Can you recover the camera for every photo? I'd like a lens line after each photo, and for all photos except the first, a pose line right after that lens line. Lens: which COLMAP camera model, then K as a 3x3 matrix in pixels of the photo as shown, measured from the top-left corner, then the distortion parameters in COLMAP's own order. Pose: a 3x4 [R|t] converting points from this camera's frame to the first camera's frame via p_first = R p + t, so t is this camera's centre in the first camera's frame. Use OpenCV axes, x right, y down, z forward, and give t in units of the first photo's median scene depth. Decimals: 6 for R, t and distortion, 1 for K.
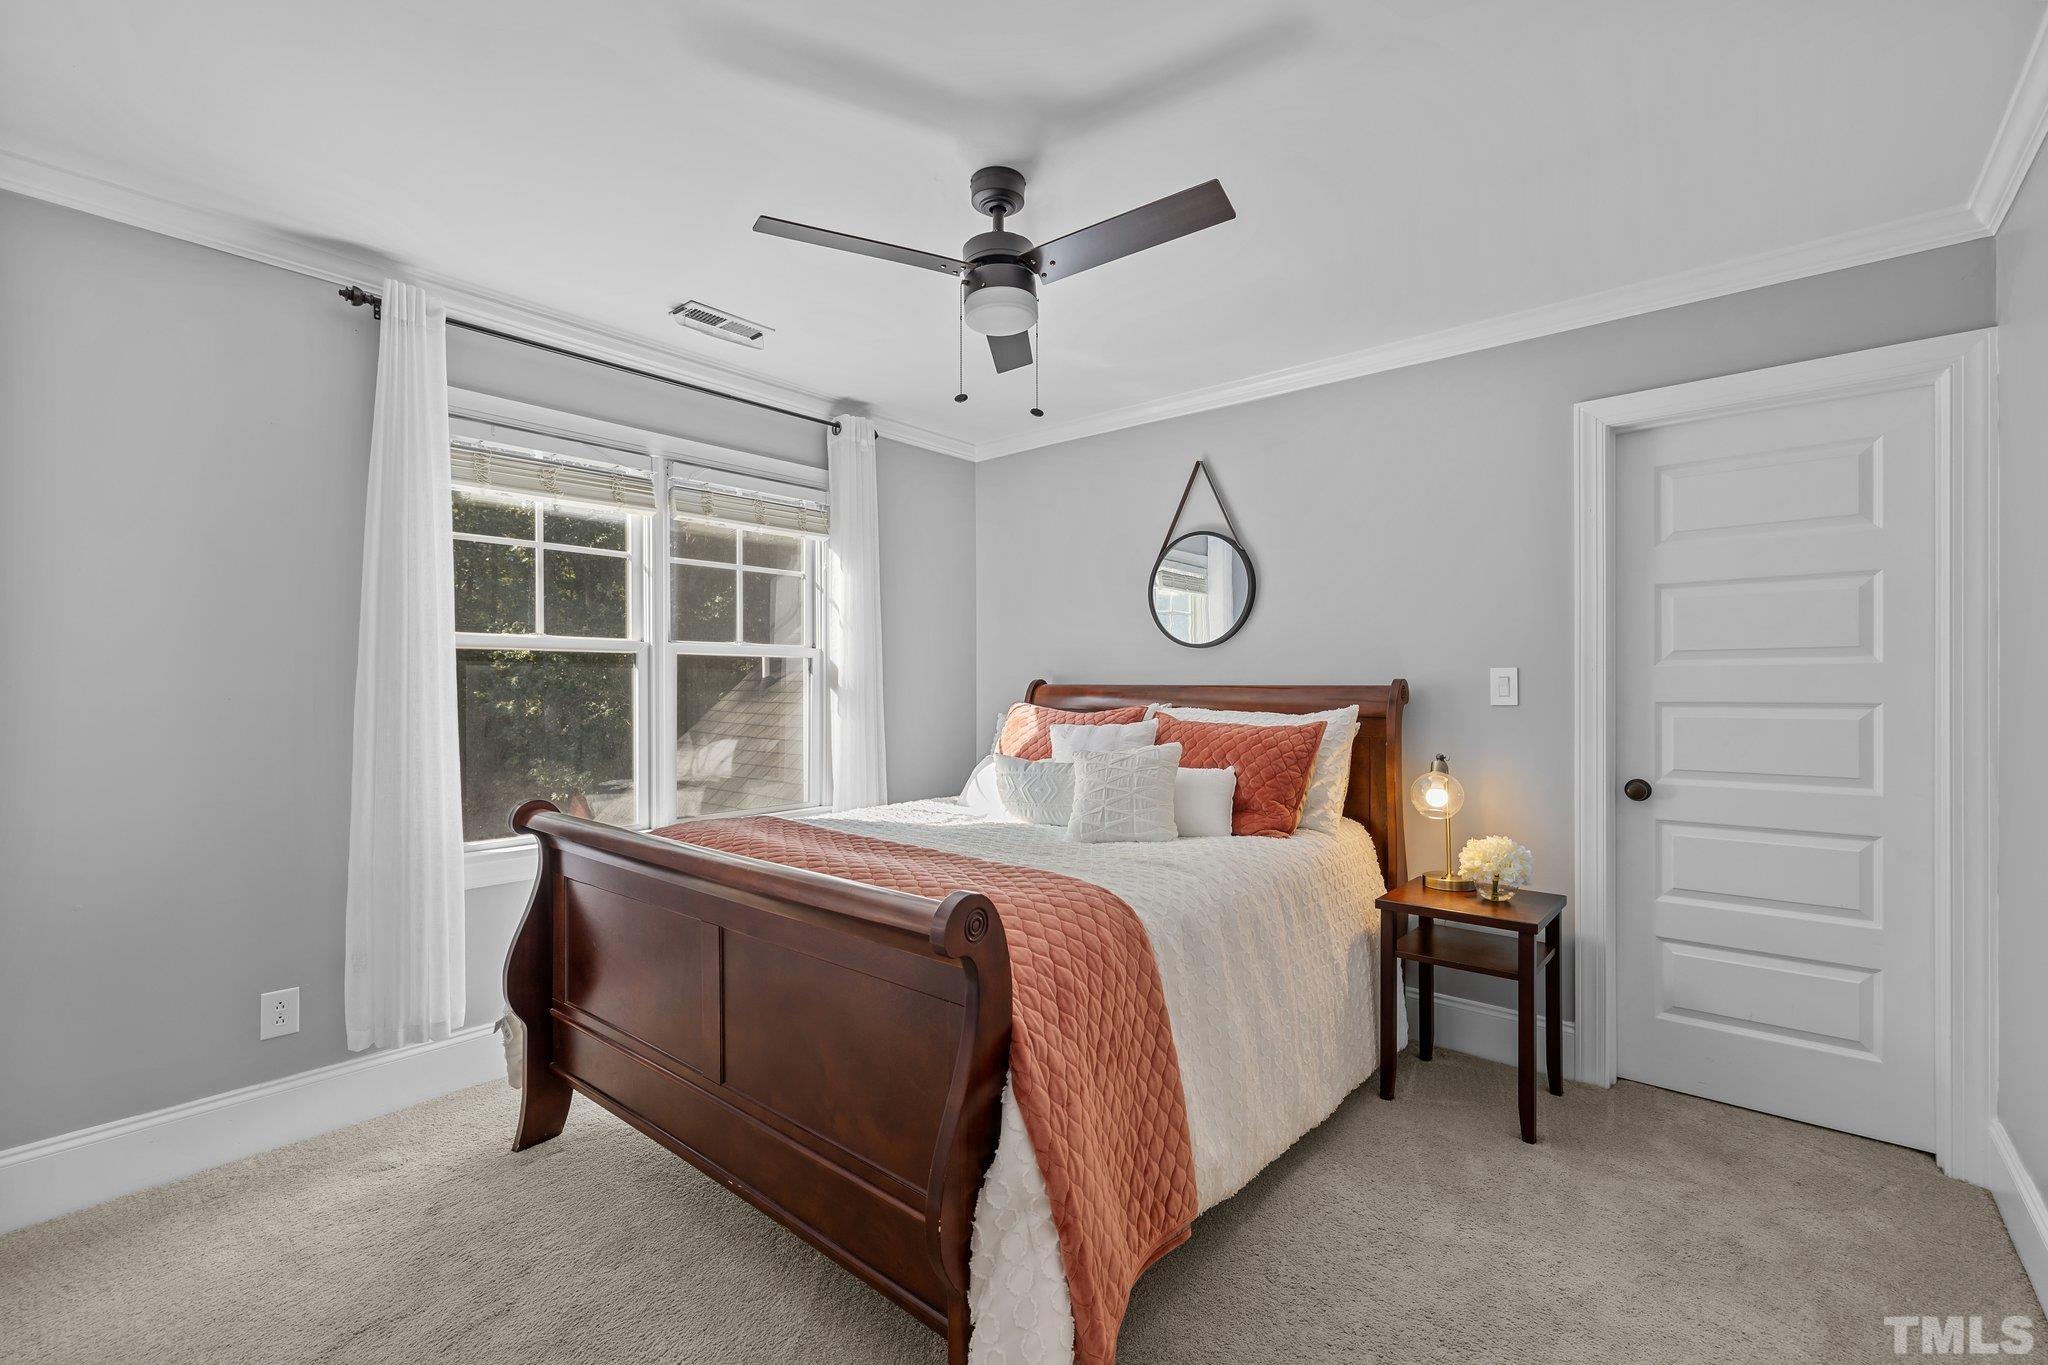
lens RADIAL K [[868.3, 0, 1024.0], [0, 868.3, 682.5], [0, 0, 1]] dist [-0.002634, -0.000209]
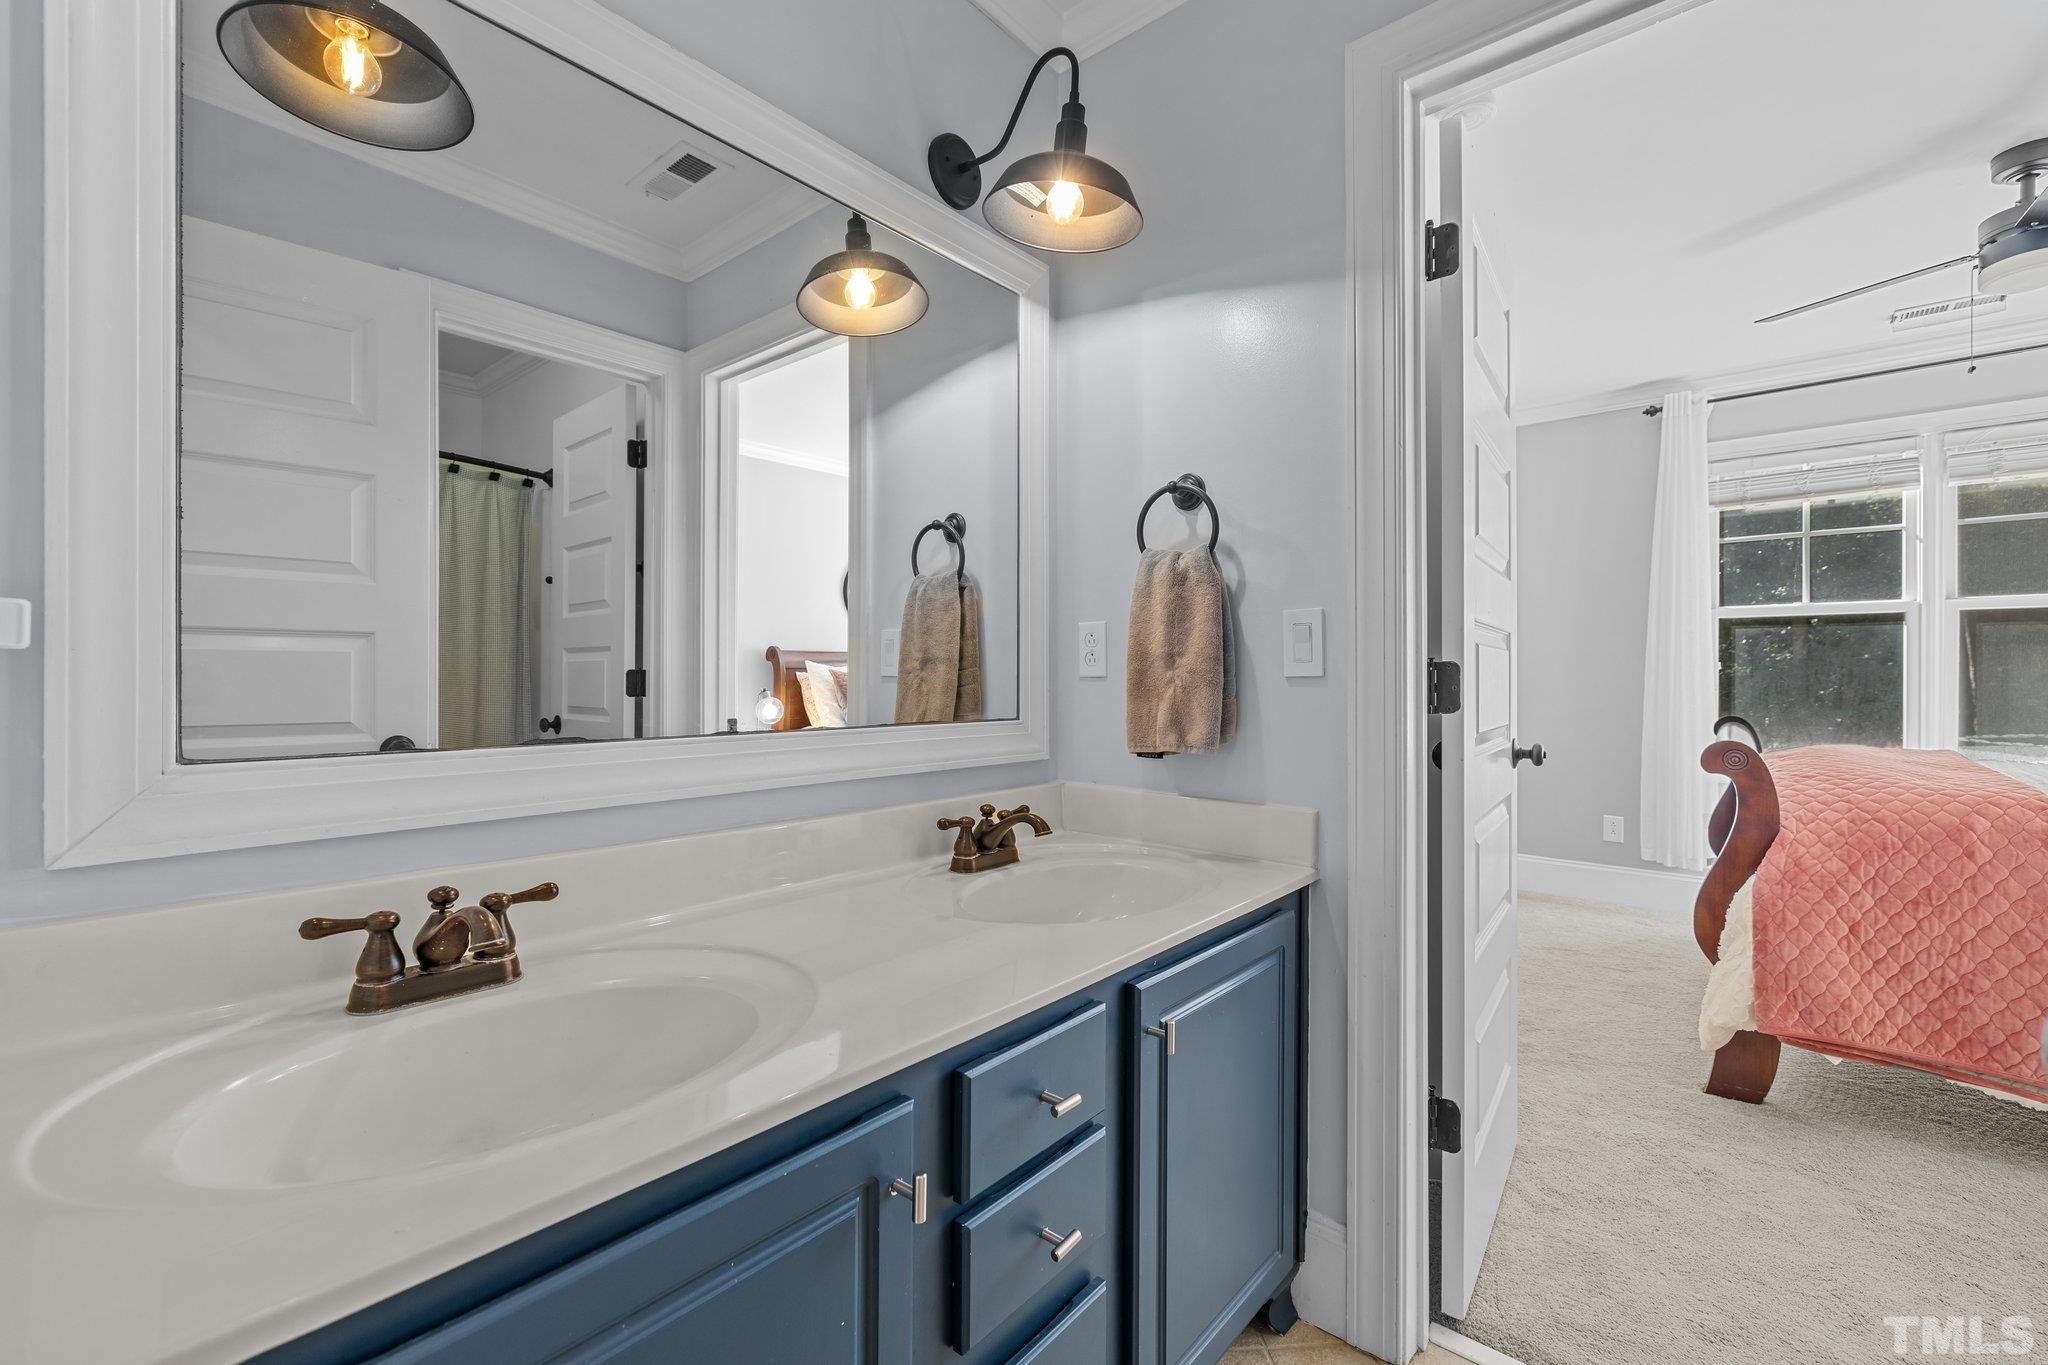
lens RADIAL K [[868.3, 0, 1024.0], [0, 868.3, 682.5], [0, 0, 1]] dist [-0.002634, -0.000209]
pose [[-0.002537, 0.010431, -0.999942, 0.741308], [0.000107, 0.999946, 0.010431, 0.050285], [0.999997, -0.000081, -0.002538, -0.165555]]
